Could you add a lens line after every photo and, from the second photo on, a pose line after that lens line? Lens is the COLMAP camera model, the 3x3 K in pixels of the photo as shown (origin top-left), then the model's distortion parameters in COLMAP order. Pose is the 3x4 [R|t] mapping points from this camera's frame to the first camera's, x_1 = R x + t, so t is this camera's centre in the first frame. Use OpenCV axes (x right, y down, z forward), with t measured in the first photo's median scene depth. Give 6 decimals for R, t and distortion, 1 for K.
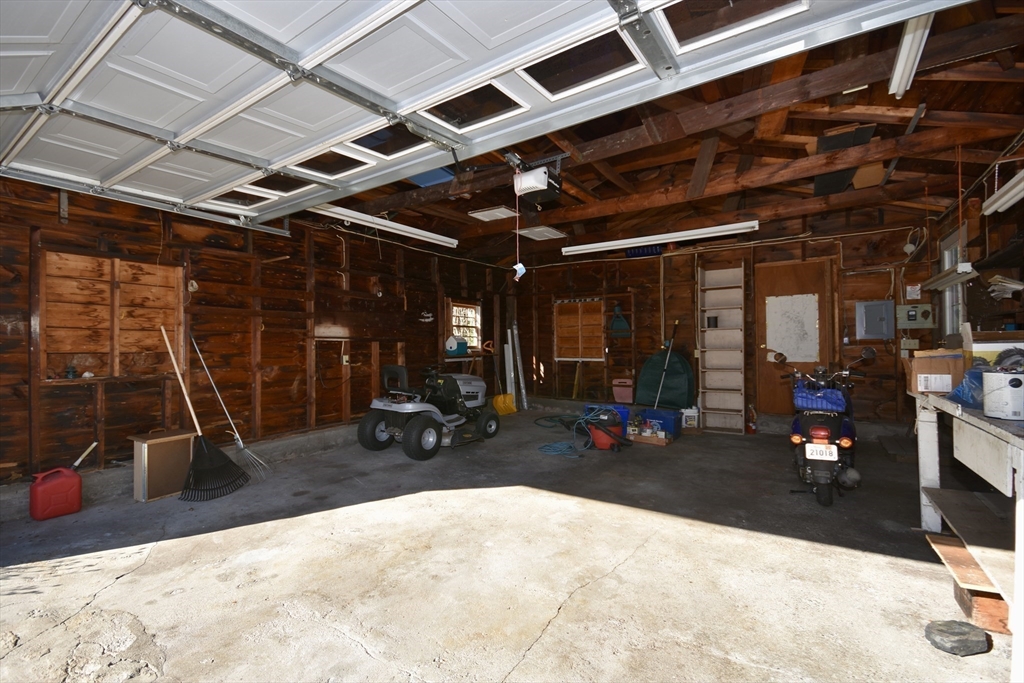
lens RADIAL K [[453.0, 0, 508.4], [0, 453.0, 339.1], [0, 0, 1]] dist [0.000009, 0.000105]
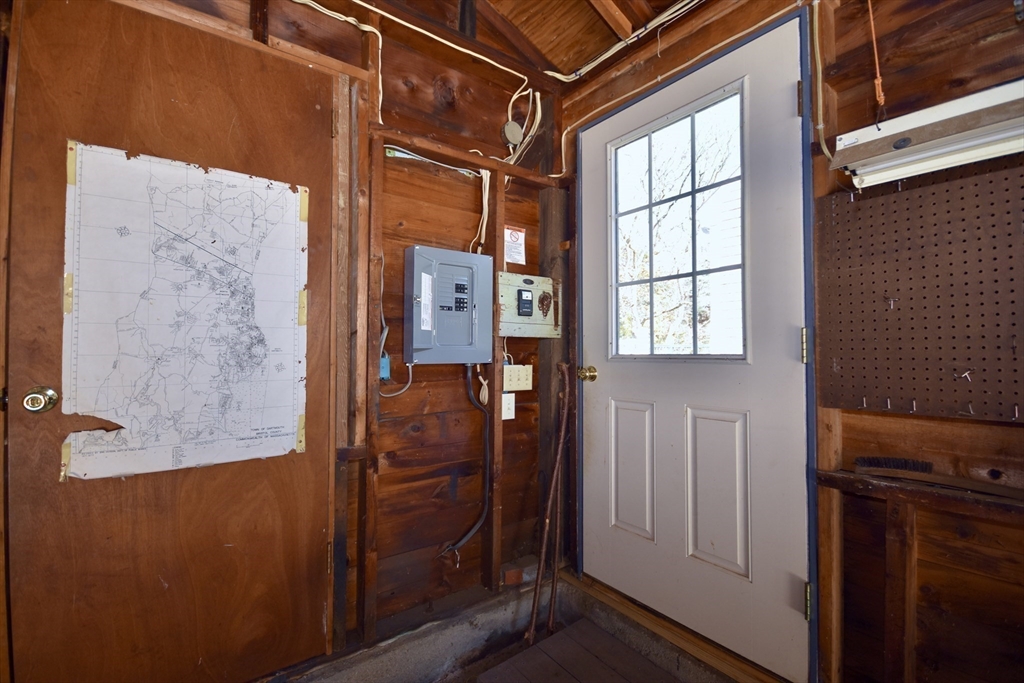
lens RADIAL K [[453.0, 0, 508.3], [0, 453.0, 343.3], [0, 0, 1]] dist [0.000009, 0.000105]
pose [[0.343270, 0.037639, 0.938482, 0.497811], [-0.010373, 0.999288, -0.036283, -0.003227], [-0.939180, 0.002720, 0.343415, 0.829575]]
